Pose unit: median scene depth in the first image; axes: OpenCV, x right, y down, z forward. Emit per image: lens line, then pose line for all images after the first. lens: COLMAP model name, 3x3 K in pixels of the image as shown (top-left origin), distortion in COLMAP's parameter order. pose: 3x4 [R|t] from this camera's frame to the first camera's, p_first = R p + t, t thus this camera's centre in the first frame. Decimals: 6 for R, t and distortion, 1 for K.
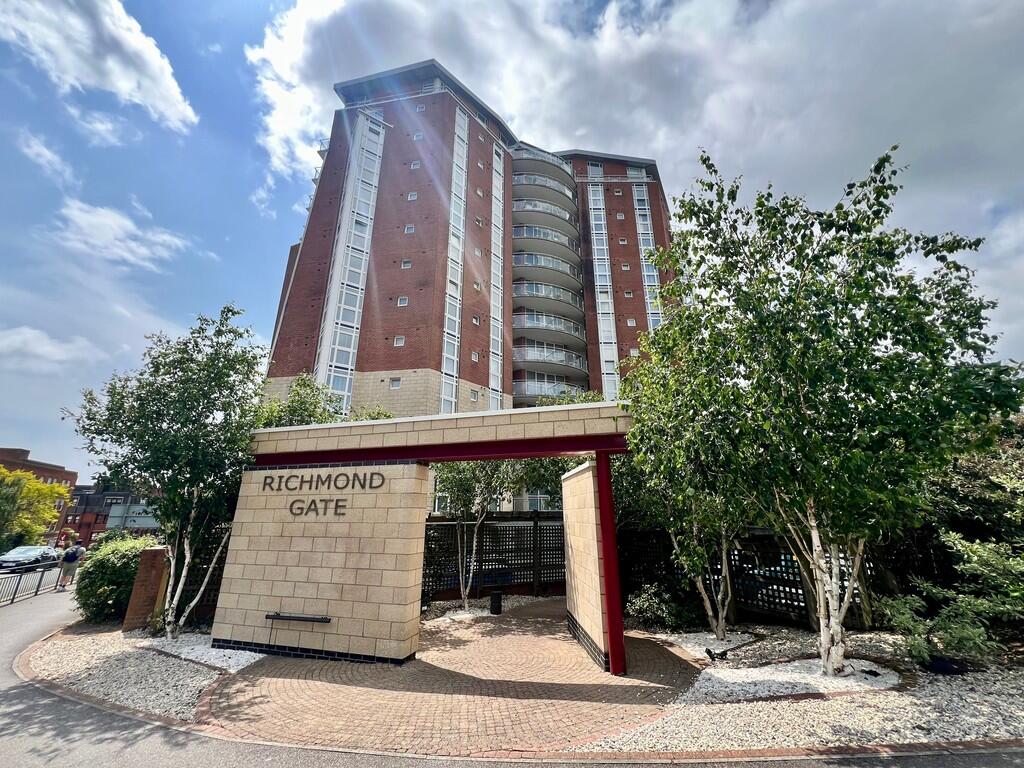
lens RADIAL K [[410.5, 0, 513.2], [0, 410.5, 378.8], [0, 0, 1]] dist [-0.014520, 0.006083]
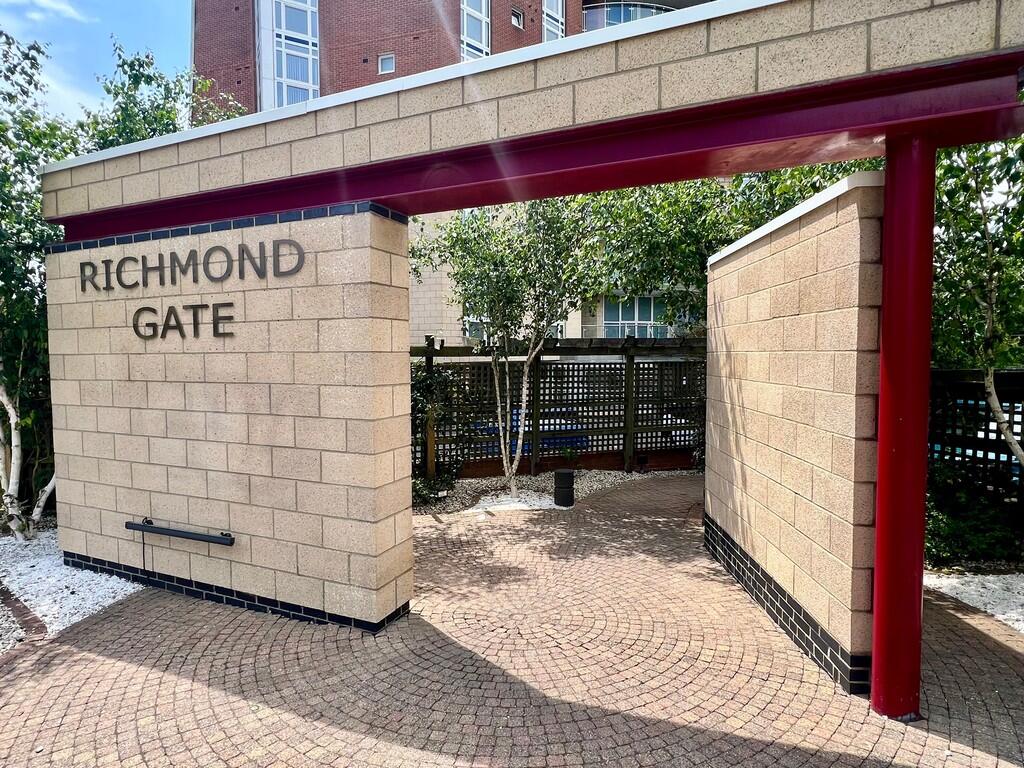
lens RADIAL K [[535.6, 0, 512.3], [0, 535.6, 382.4], [0, 0, 1]] dist [-0.000317, -0.000199]
pose [[0.993364, 0.003034, -0.114977, -0.037319], [0.039421, 0.930121, 0.365133, 0.171832], [0.108051, -0.367242, 0.923828, 0.456618]]
